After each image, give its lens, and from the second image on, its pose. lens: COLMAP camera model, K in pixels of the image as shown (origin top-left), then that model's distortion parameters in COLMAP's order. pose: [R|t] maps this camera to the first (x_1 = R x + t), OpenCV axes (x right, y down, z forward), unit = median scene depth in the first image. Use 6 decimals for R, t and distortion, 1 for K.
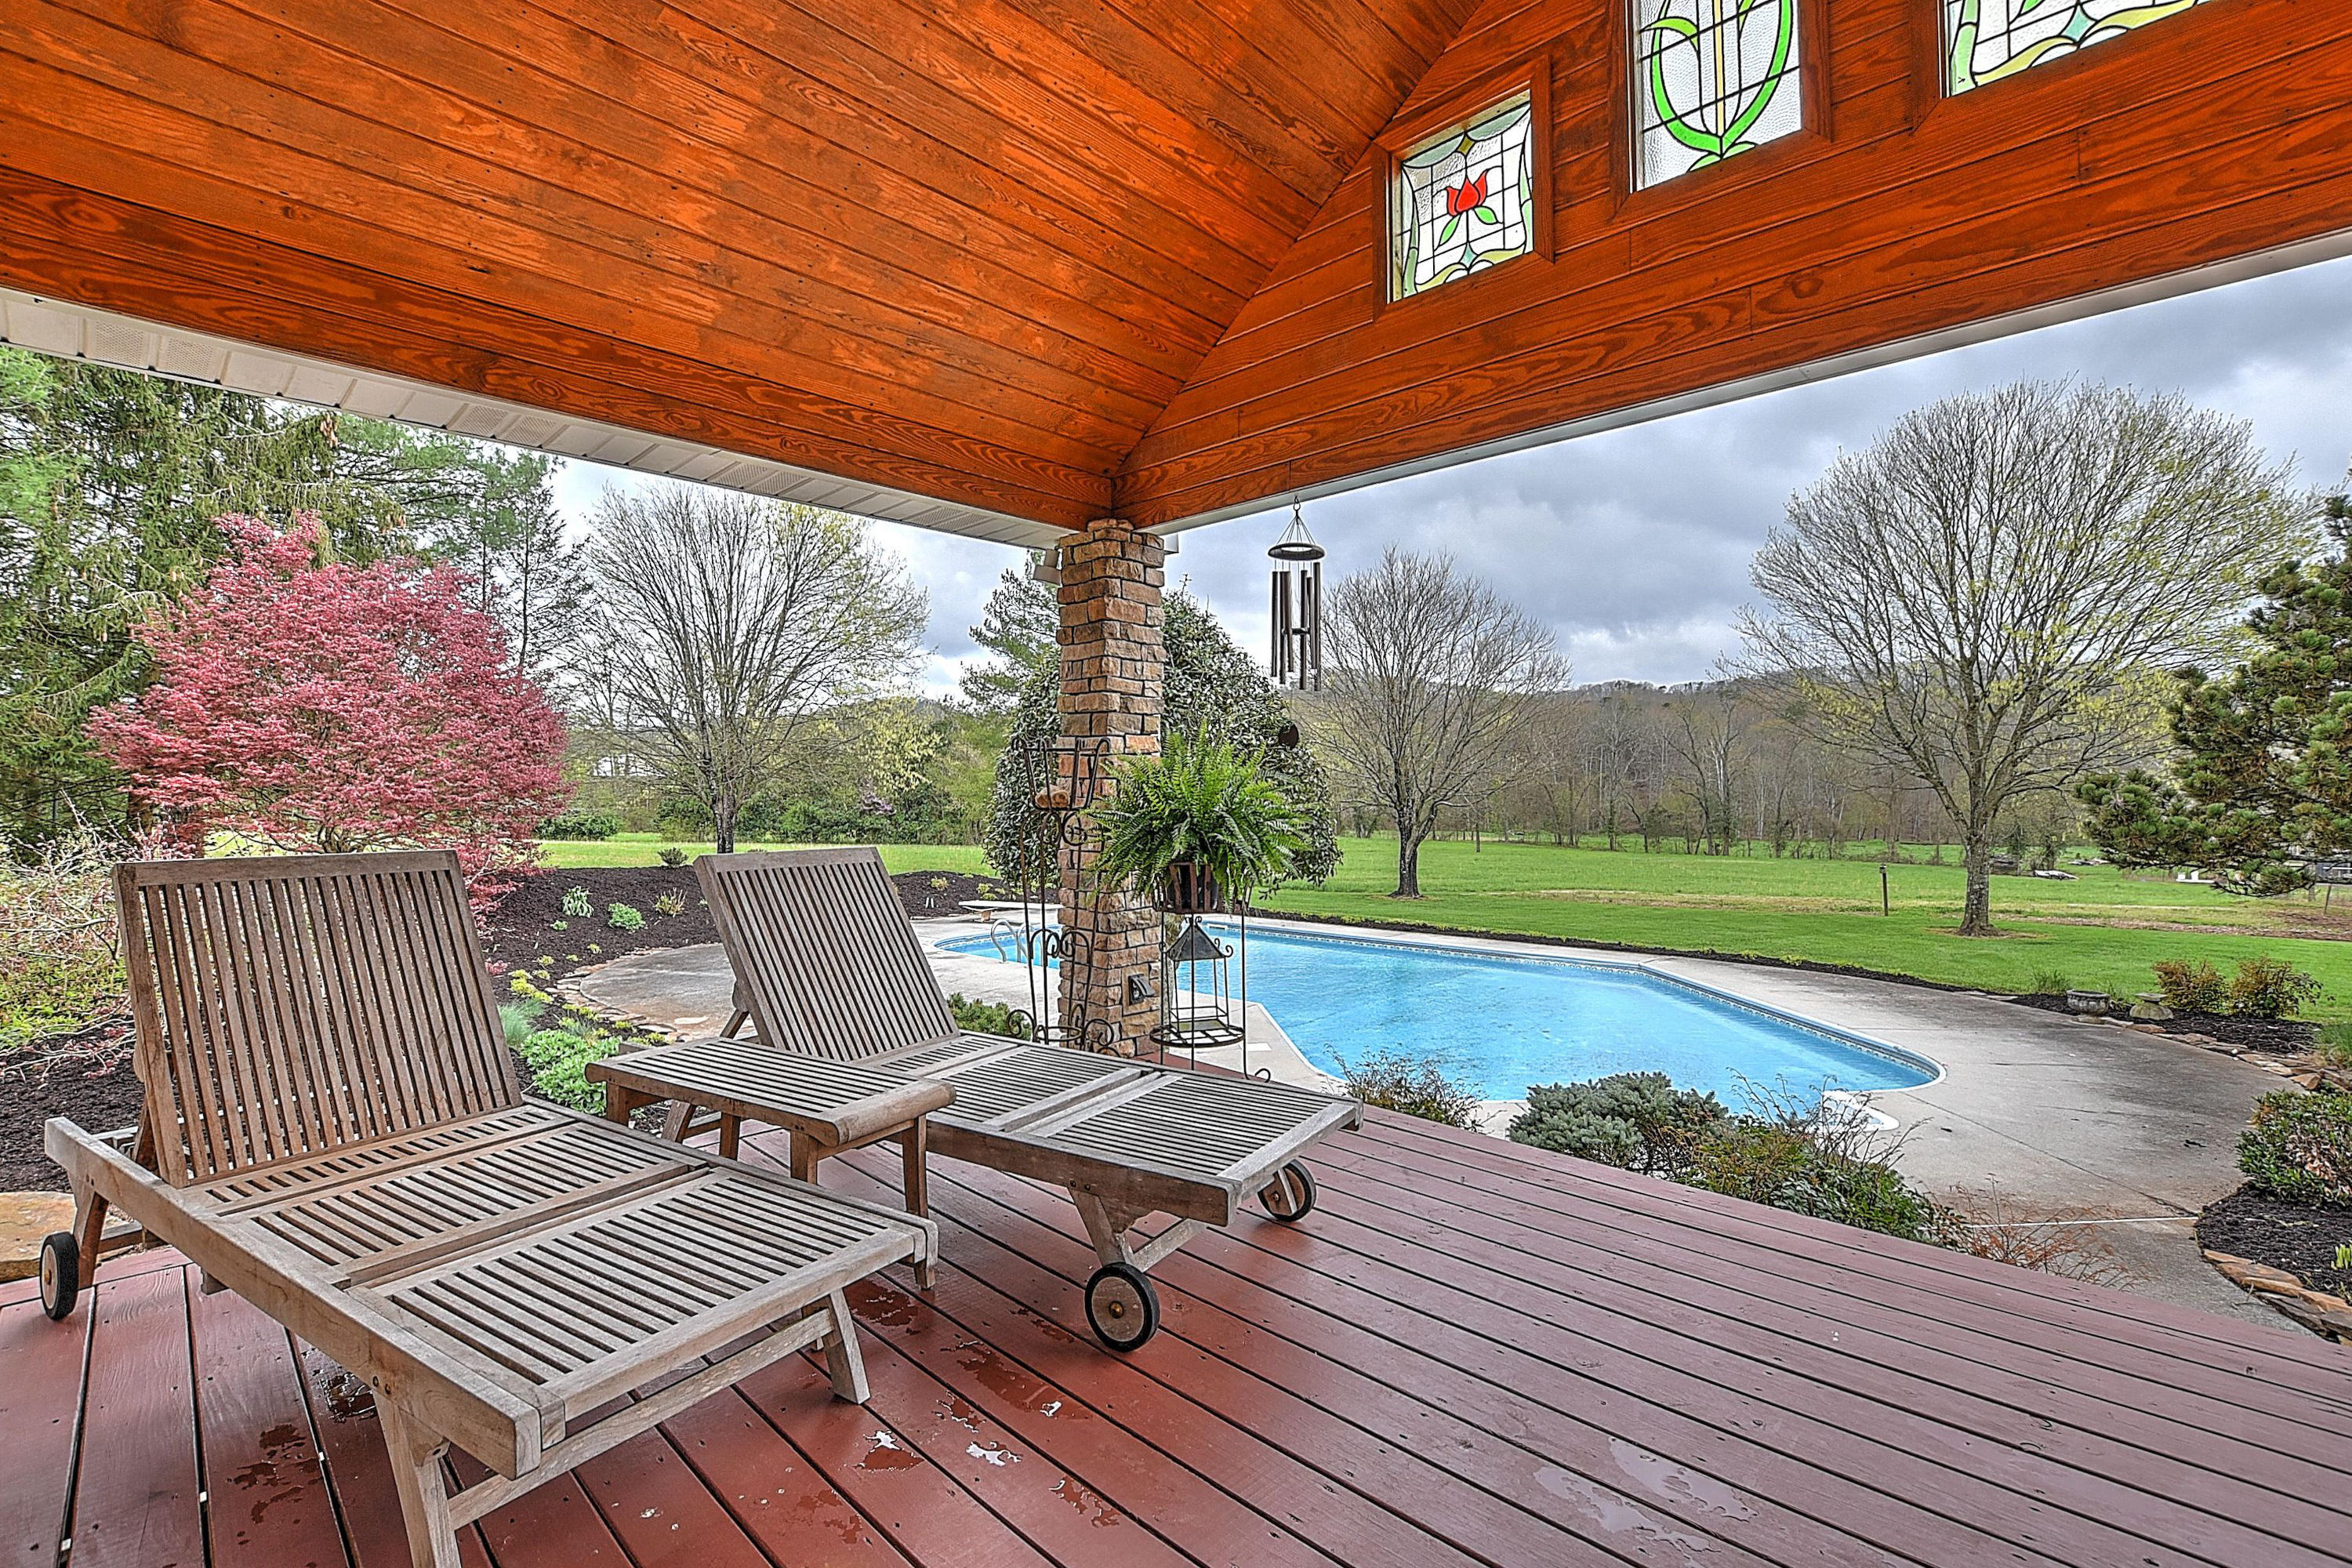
lens RADIAL K [[1051.6, 0, 1171.5], [0, 1051.6, 791.5], [0, 0, 1]] dist [-0.023586, 0.002141]
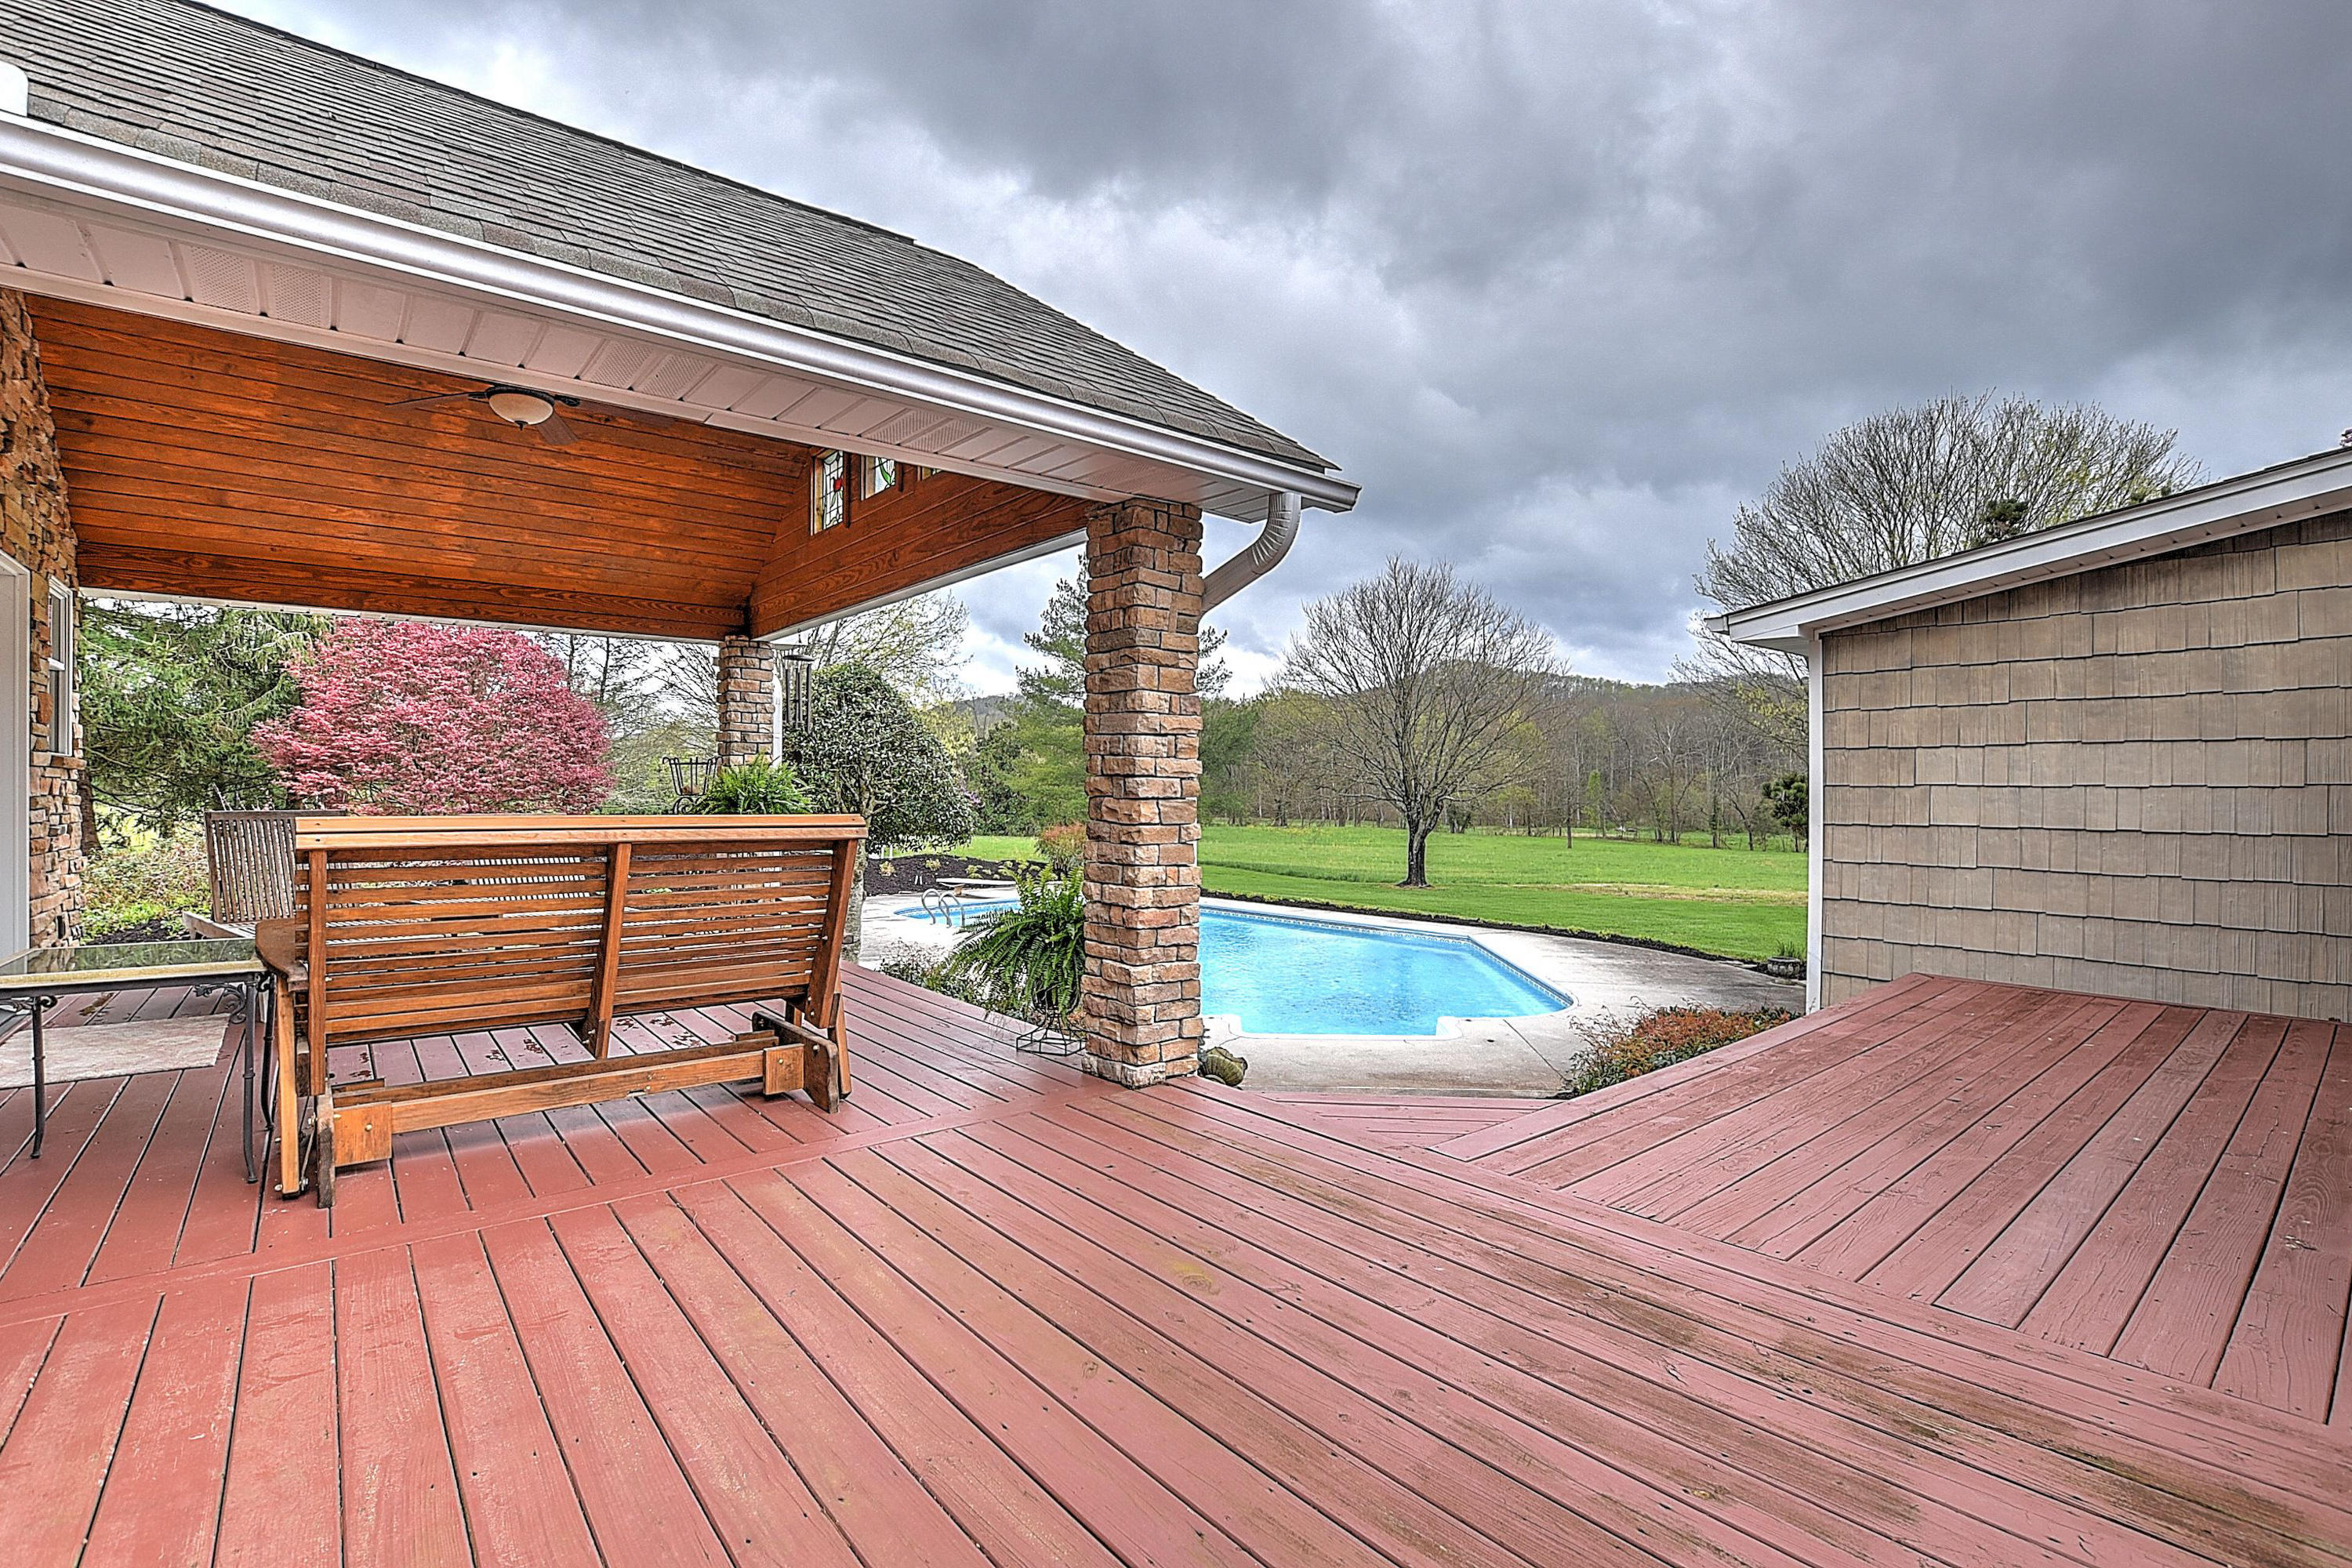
lens RADIAL K [[1051.6, 0, 1177.0], [0, 1051.6, 780.8], [0, 0, 1]] dist [-0.023586, 0.002141]
pose [[0.995206, 0.001815, -0.097784, 0.175326], [-0.002312, 0.999985, -0.004974, -0.000375], [0.097774, 0.005176, 0.995195, -0.142238]]
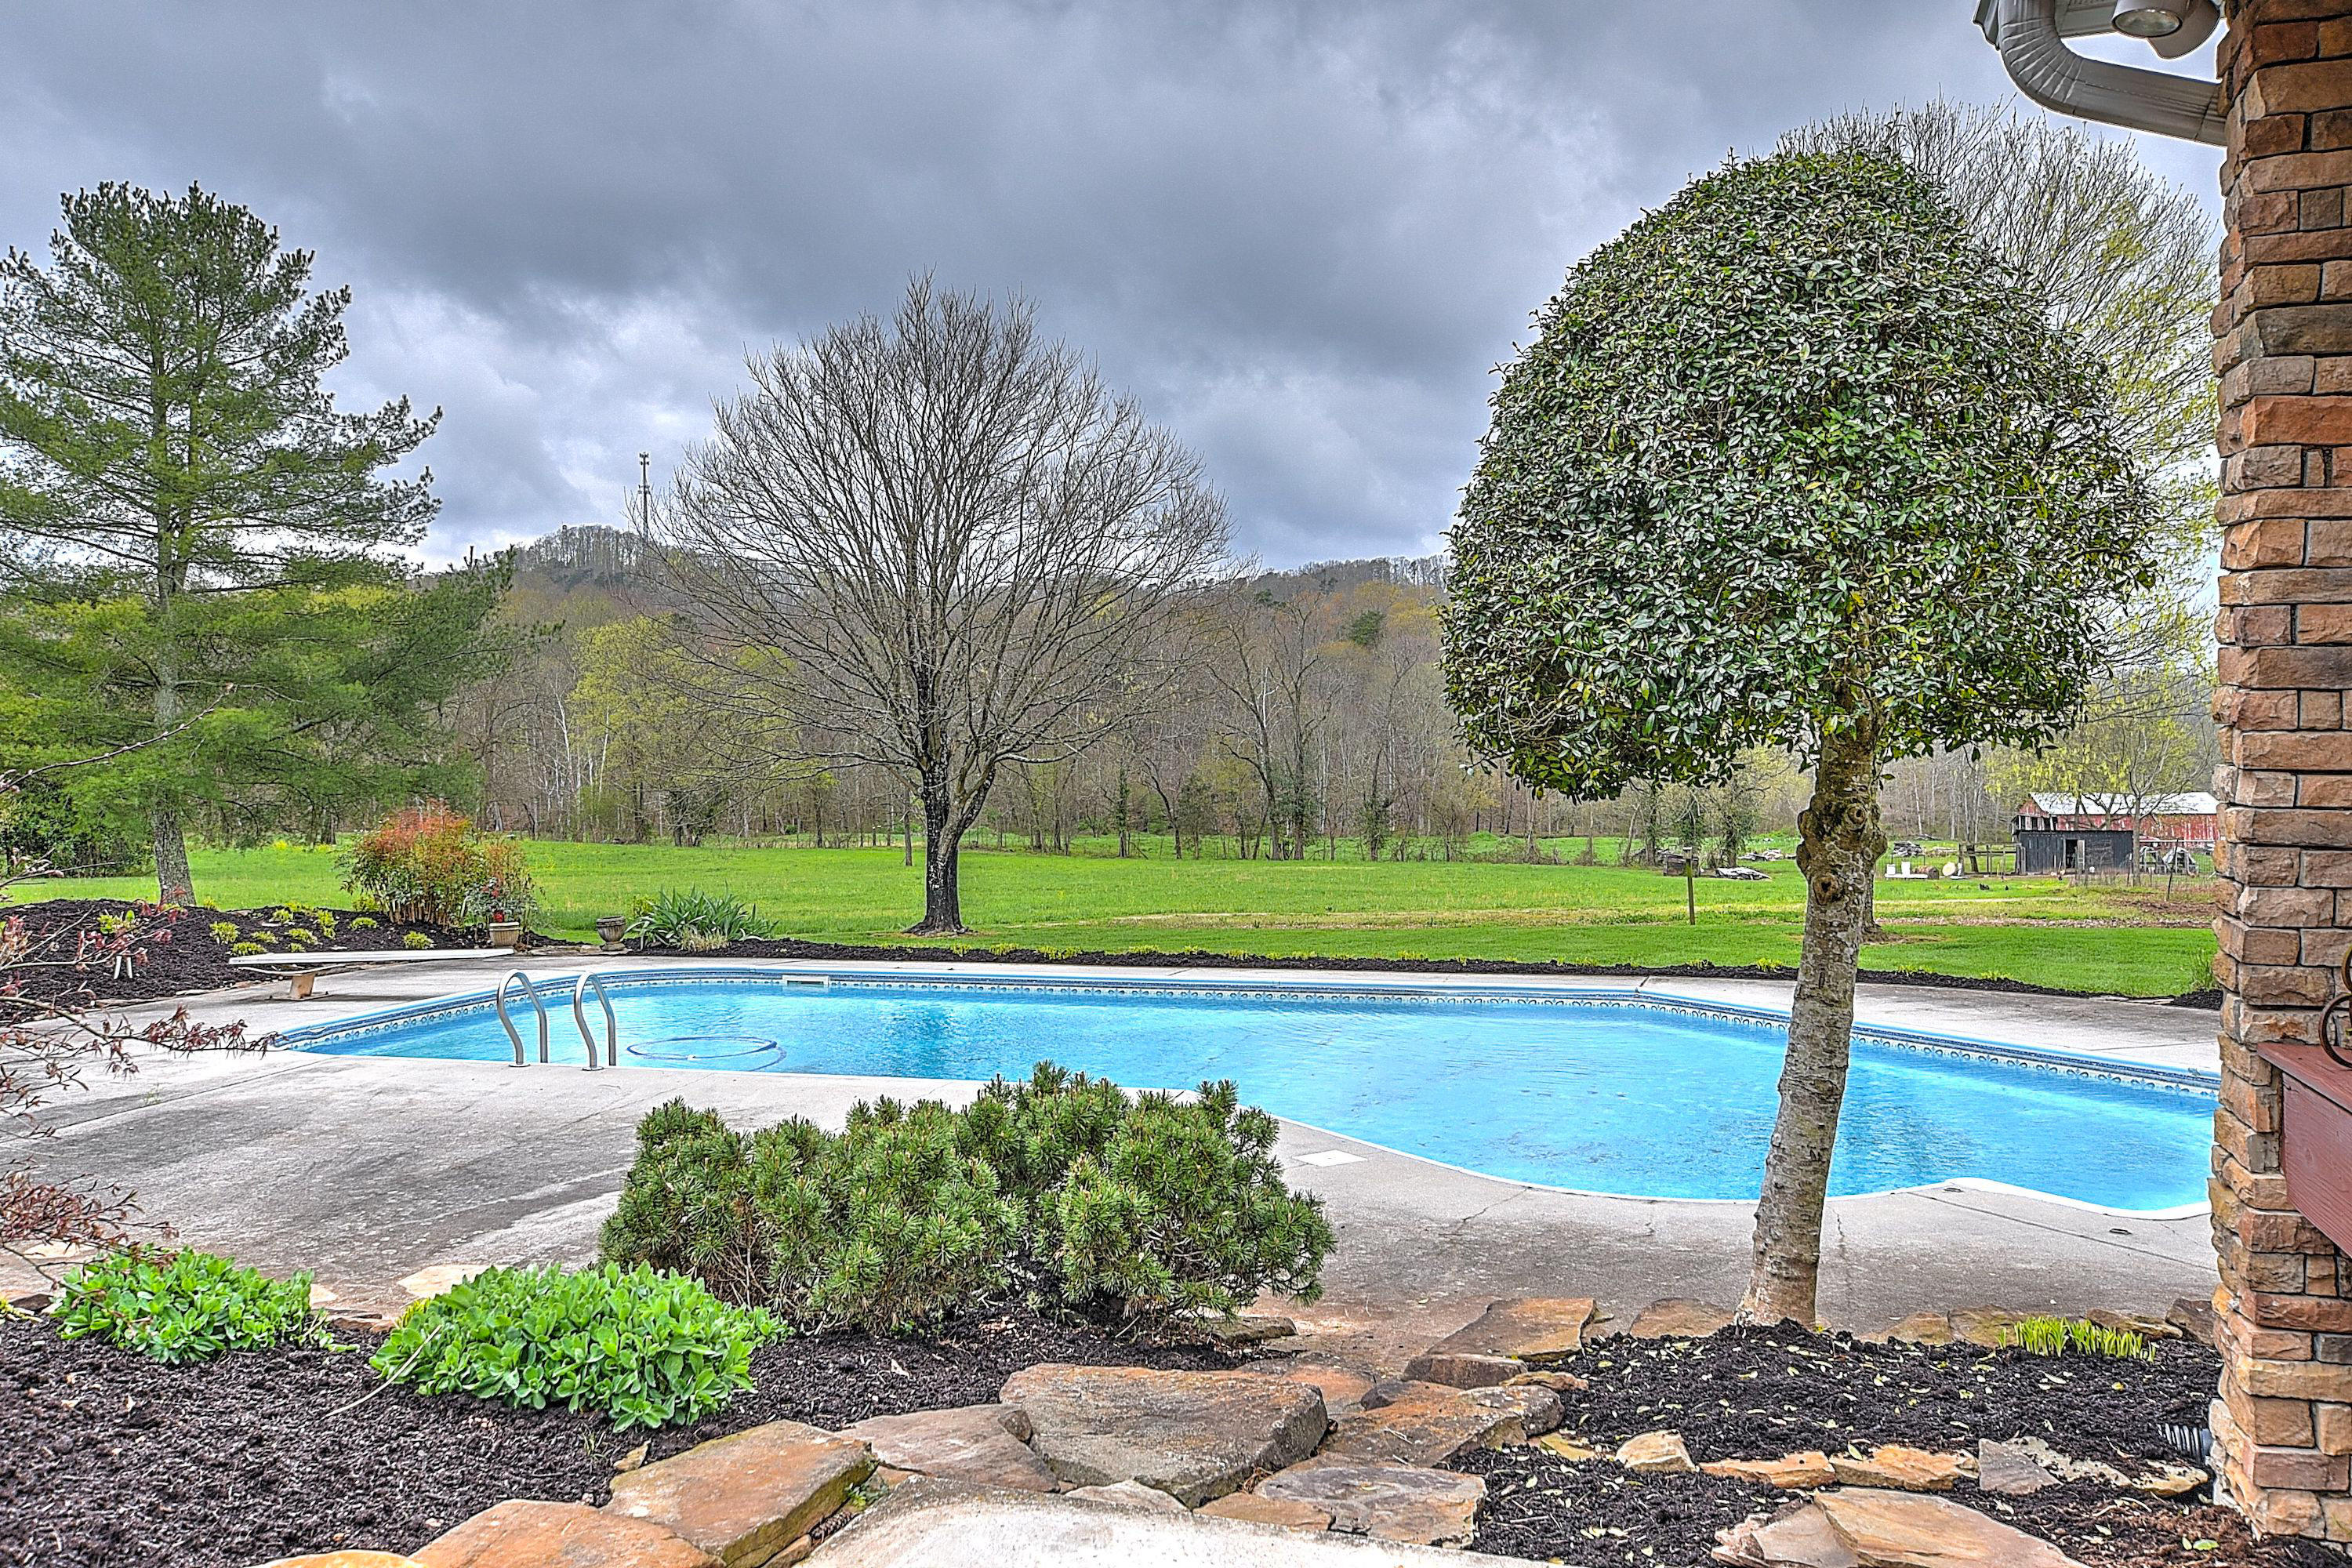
lens RADIAL K [[1943.7, 0, 1179.6], [0, 1943.7, 783.9], [0, 0, 1]] dist [0.015143, 0.006567]
pose [[0.901534, -0.012989, 0.432514, -0.188238], [0.008712, 0.999892, 0.011869, 0.025592], [-0.432621, -0.006932, 0.901549, 0.093062]]
